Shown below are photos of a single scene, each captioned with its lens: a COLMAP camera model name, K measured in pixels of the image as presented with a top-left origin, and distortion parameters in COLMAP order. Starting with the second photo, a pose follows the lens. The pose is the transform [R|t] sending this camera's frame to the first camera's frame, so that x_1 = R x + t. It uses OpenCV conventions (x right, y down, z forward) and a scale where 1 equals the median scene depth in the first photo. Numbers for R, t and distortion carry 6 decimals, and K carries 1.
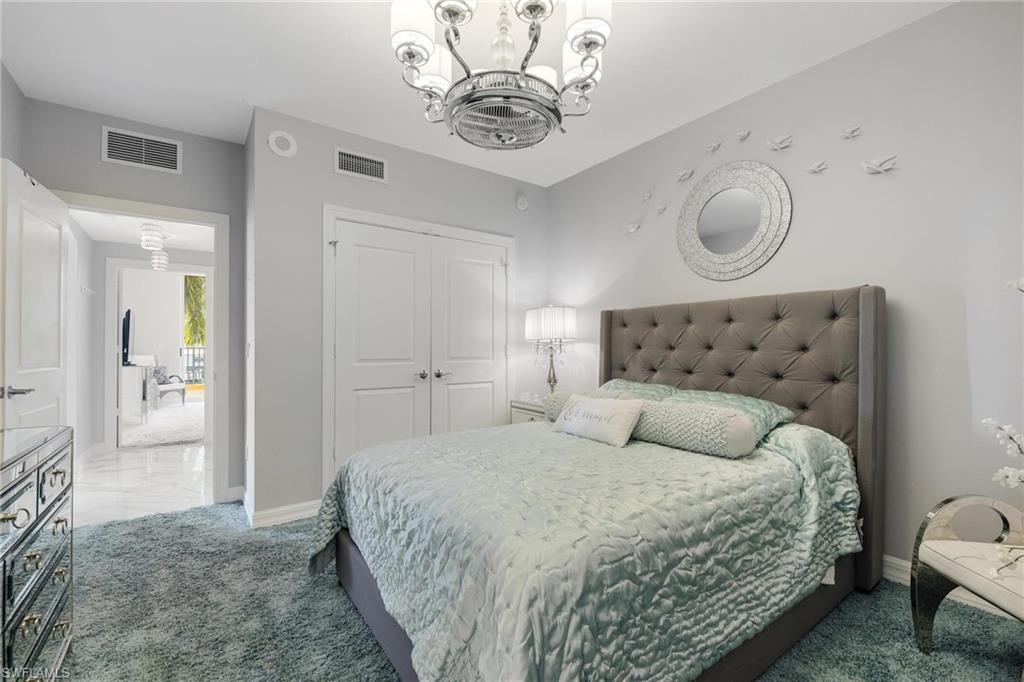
lens RADIAL K [[439.1, 0, 512.0], [0, 439.1, 341.0], [0, 0, 1]] dist [0.000249, 0.000027]
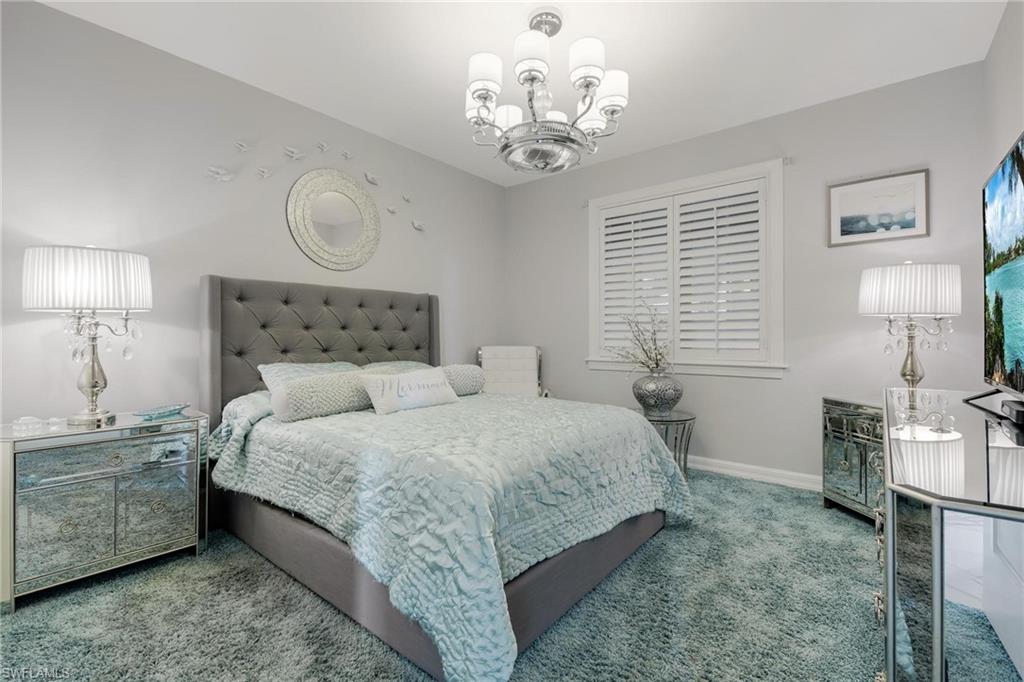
lens RADIAL K [[449.8, 0, 512.0], [0, 449.8, 341.0], [0, 0, 1]] dist [-0.000458, -0.000022]
pose [[-0.261961, -0.012109, 0.965003, -0.748115], [-0.019088, 0.999791, 0.007364, 0.029122], [-0.964890, -0.016491, -0.262137, 0.820551]]
